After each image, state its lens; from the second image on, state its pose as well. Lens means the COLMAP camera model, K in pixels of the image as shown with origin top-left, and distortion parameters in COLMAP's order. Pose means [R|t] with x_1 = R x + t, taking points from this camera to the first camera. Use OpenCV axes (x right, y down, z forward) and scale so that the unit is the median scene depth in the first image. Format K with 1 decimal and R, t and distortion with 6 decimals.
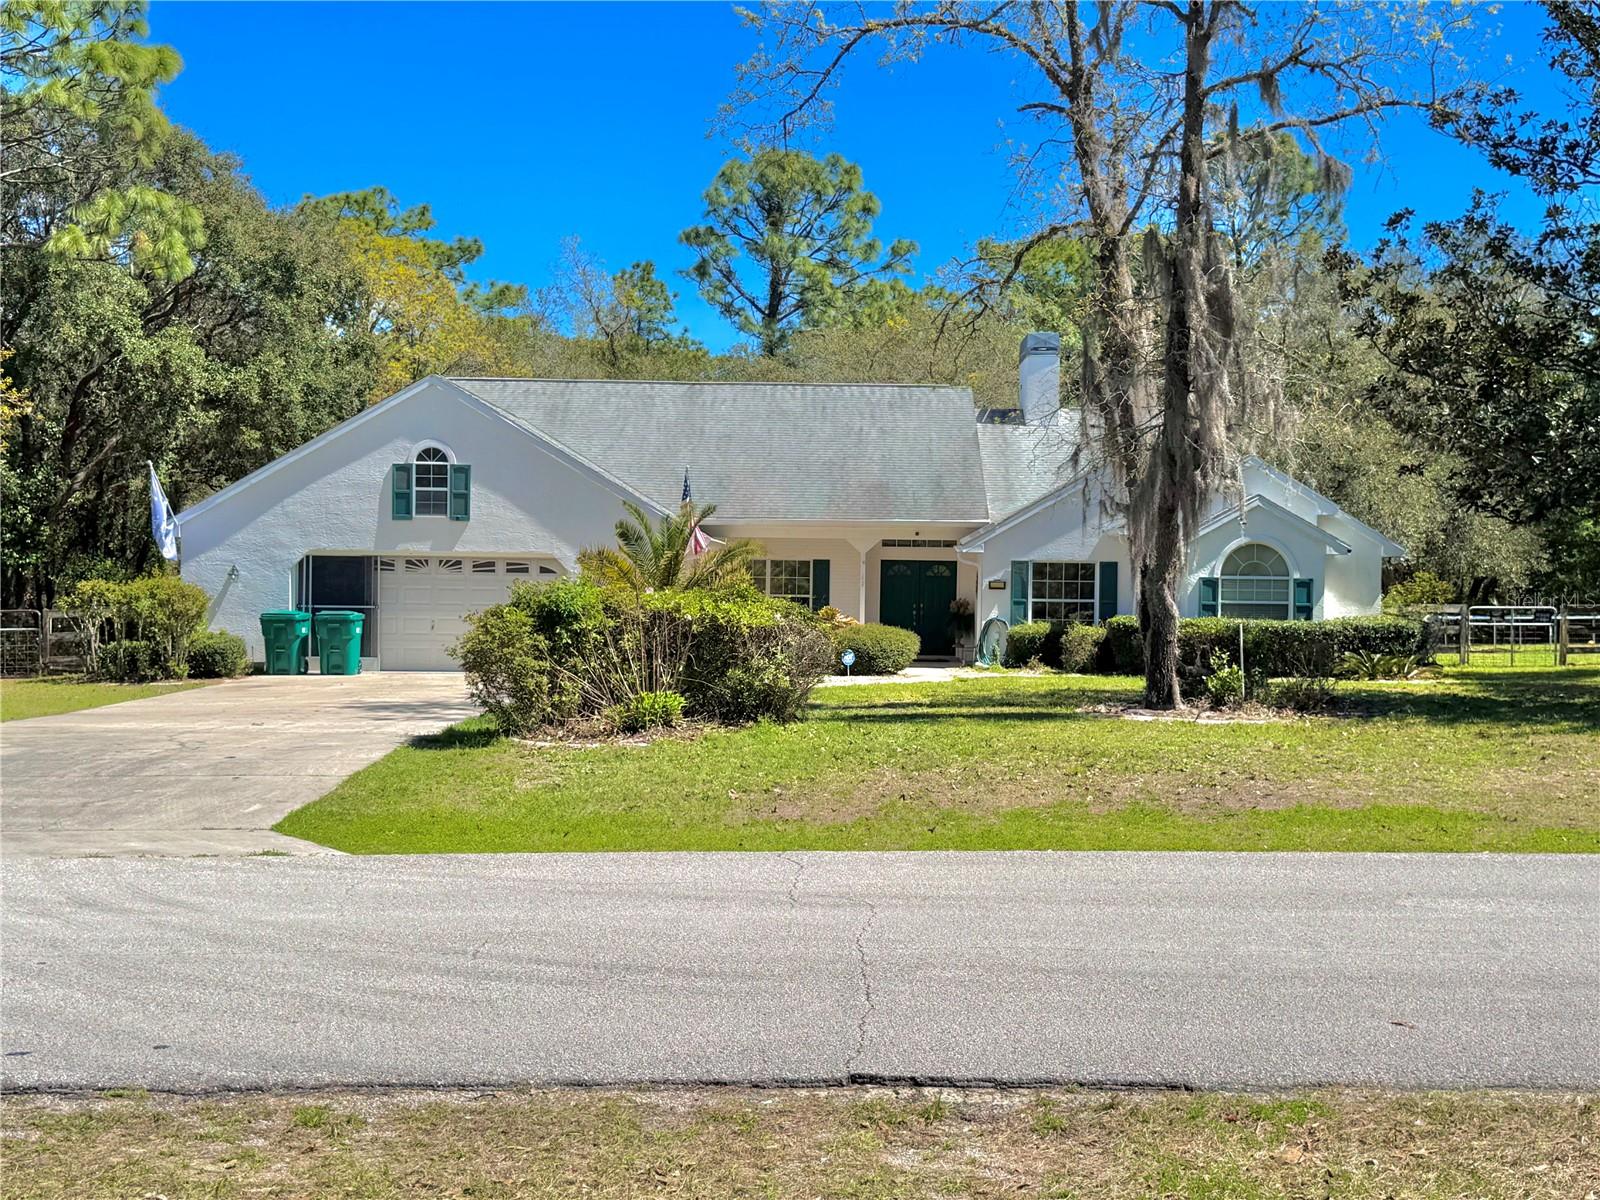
lens RADIAL K [[2023.8, 0, 800.0], [0, 2023.8, 600.0], [0, 0, 1]] dist [0.130948, 0.013472]
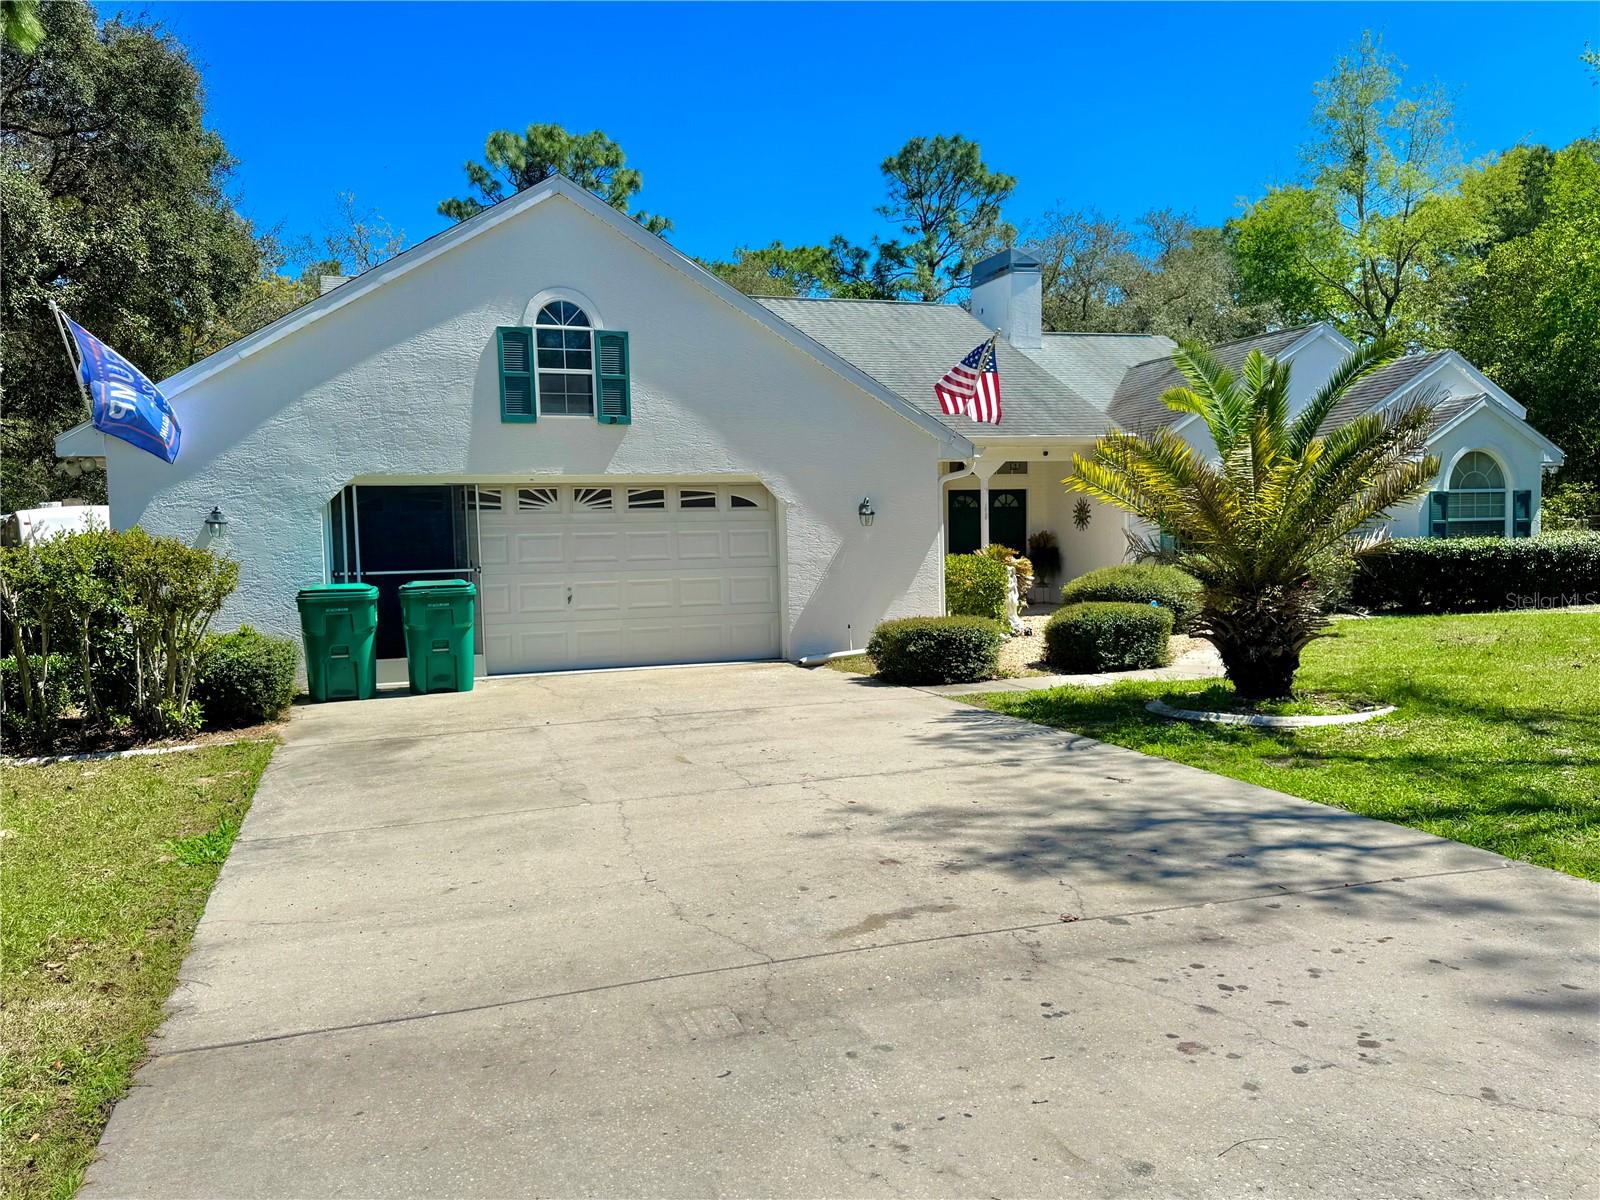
lens RADIAL K [[1274.3, 0, 801.8], [0, 1274.3, 613.1], [0, 0, 1]] dist [0.086921, -0.132544]
pose [[0.939323, -0.055544, 0.338508, -0.234533], [0.037418, 0.997506, 0.059845, -0.002823], [-0.340987, -0.043547, 0.939059, 0.582119]]
